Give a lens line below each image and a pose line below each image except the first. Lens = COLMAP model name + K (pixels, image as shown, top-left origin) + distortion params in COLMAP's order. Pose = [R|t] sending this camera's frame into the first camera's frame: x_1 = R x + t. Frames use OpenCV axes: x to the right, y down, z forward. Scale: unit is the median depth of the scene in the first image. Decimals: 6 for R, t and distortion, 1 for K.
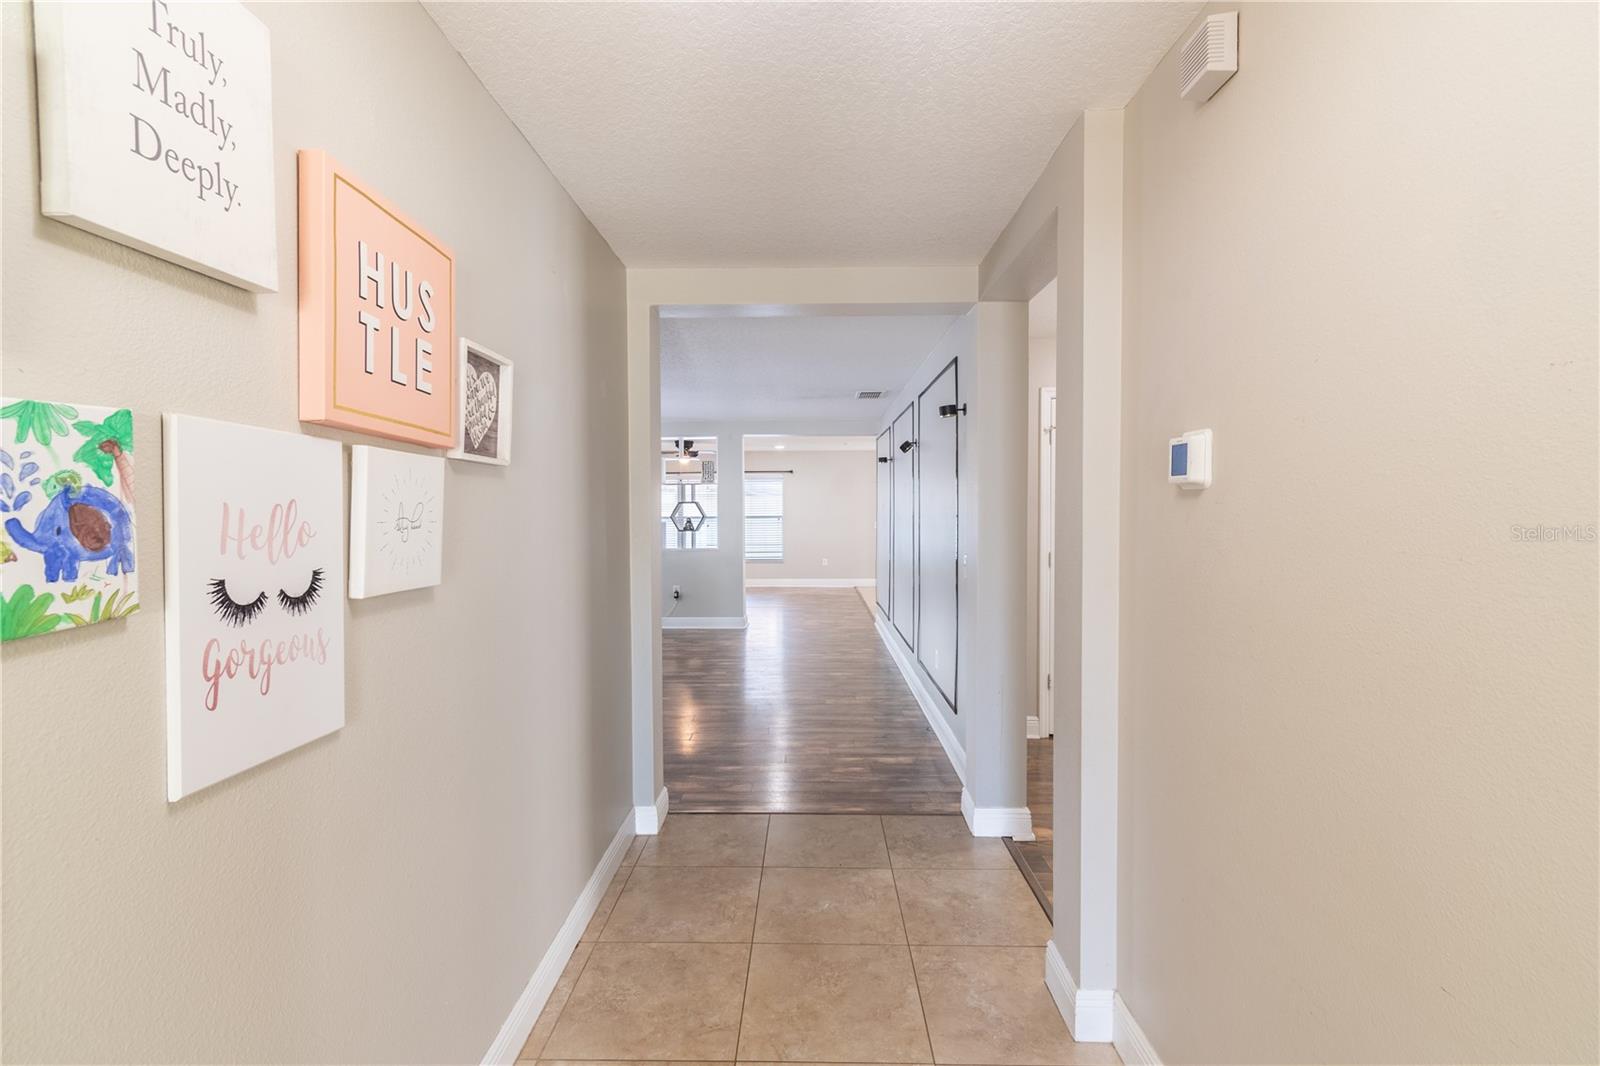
lens RADIAL K [[772.0, 0, 800.9], [0, 772.0, 528.2], [0, 0, 1]] dist [0.002996, 0.001882]
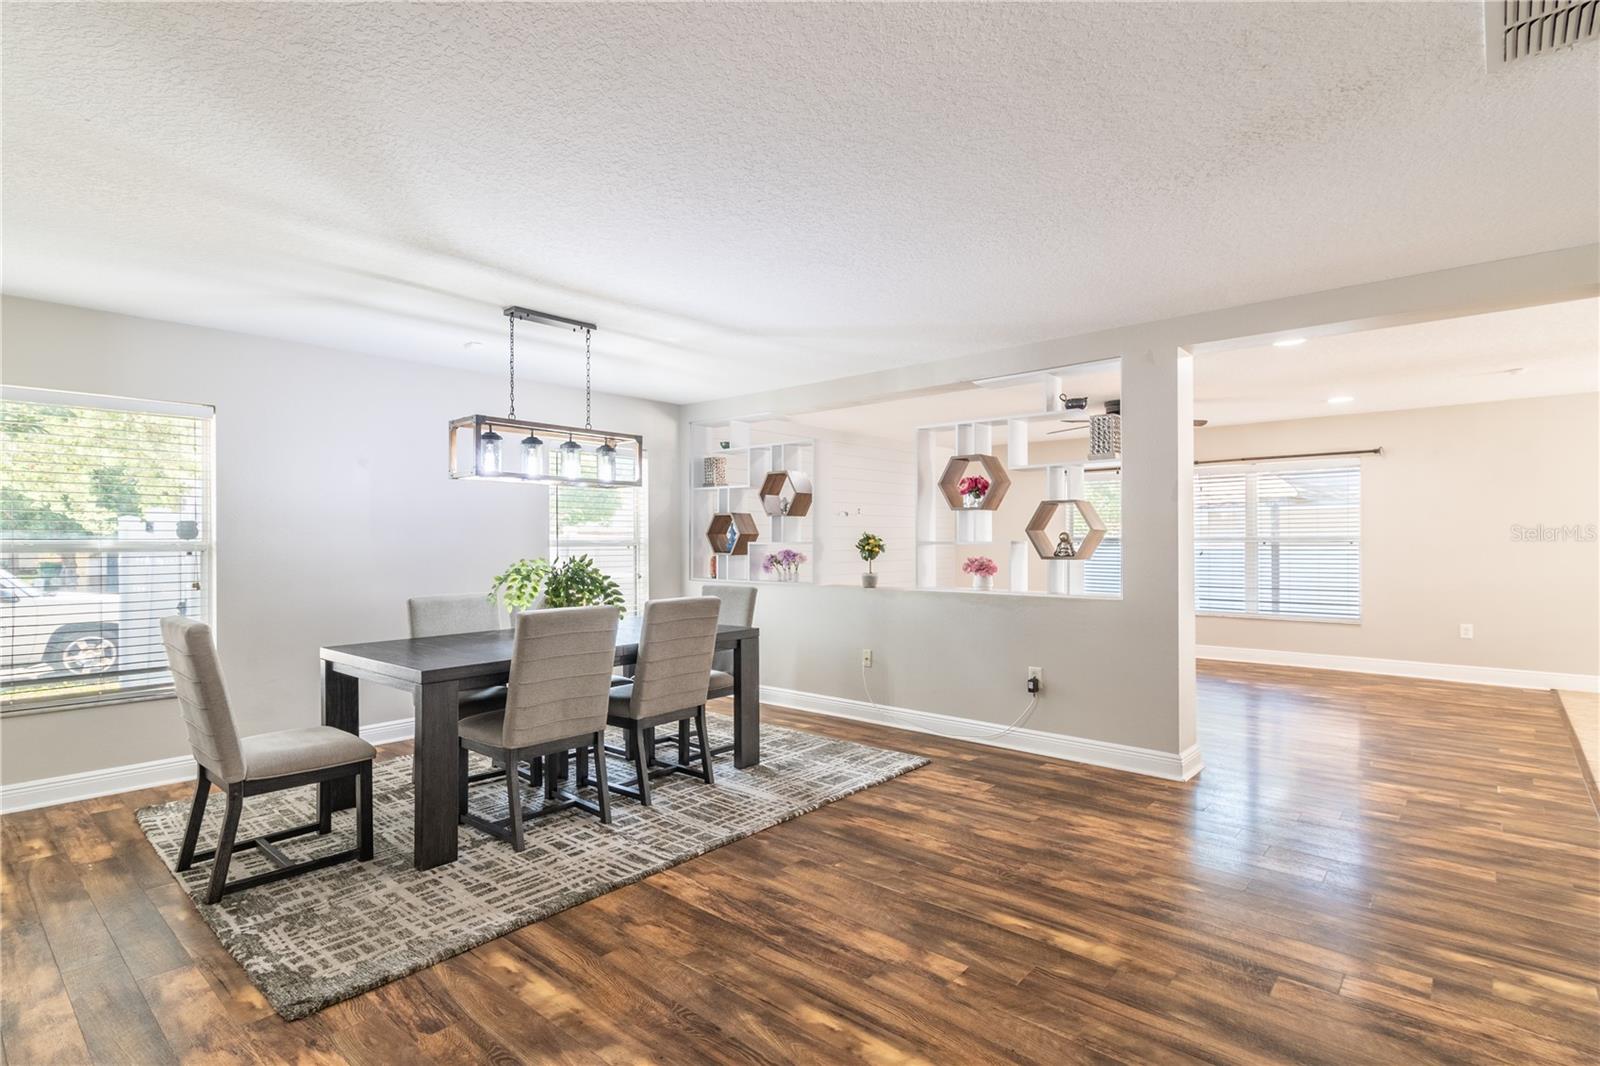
lens RADIAL K [[772.0, 0, 791.7], [0, 772.0, 531.9], [0, 0, 1]] dist [0.002996, 0.001882]
pose [[0.745875, -0.008966, -0.666025, 0.056444], [-0.013827, 0.999486, -0.028939, 0.003152], [0.665942, 0.030794, 0.745367, 0.508385]]
